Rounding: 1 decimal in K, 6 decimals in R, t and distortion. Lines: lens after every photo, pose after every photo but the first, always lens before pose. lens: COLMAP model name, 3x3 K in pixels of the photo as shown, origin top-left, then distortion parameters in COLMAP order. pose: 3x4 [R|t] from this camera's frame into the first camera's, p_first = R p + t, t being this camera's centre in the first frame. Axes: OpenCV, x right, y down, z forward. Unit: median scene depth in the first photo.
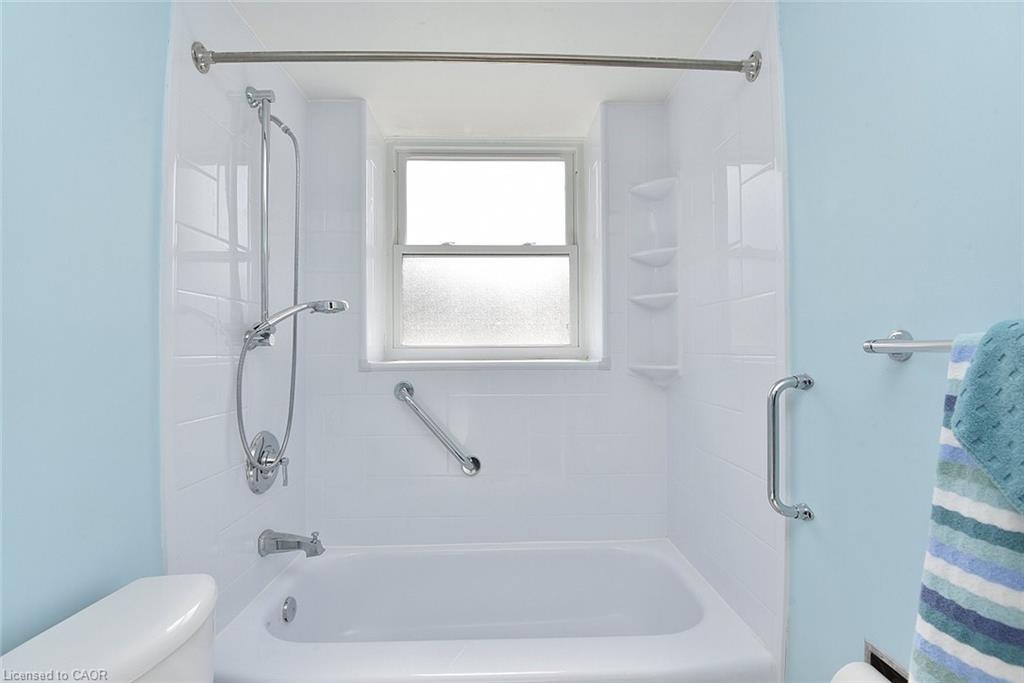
lens RADIAL K [[481.5, 0, 516.9], [0, 481.5, 341.6], [0, 0, 1]] dist [-0.027856, -0.000919]
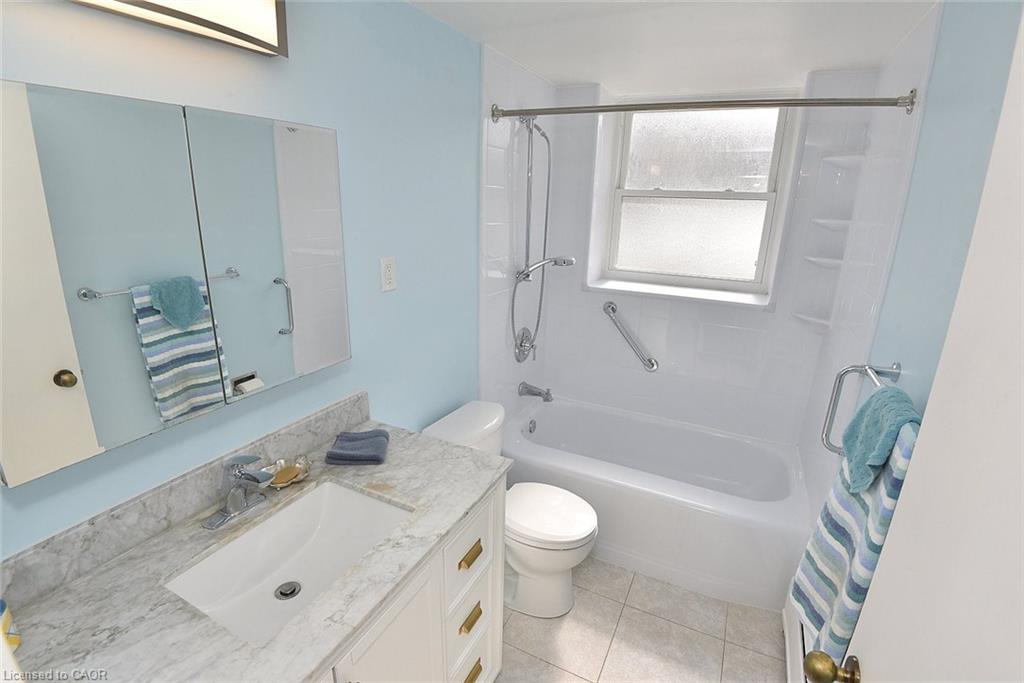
lens RADIAL K [[481.5, 0, 516.9], [0, 481.5, 341.6], [0, 0, 1]] dist [-0.027856, -0.000919]
pose [[0.881916, 0.167110, -0.440794, 0.213755], [-0.027423, 0.951663, 0.305919, -0.292073], [0.470609, -0.257707, 0.843869, -0.475826]]
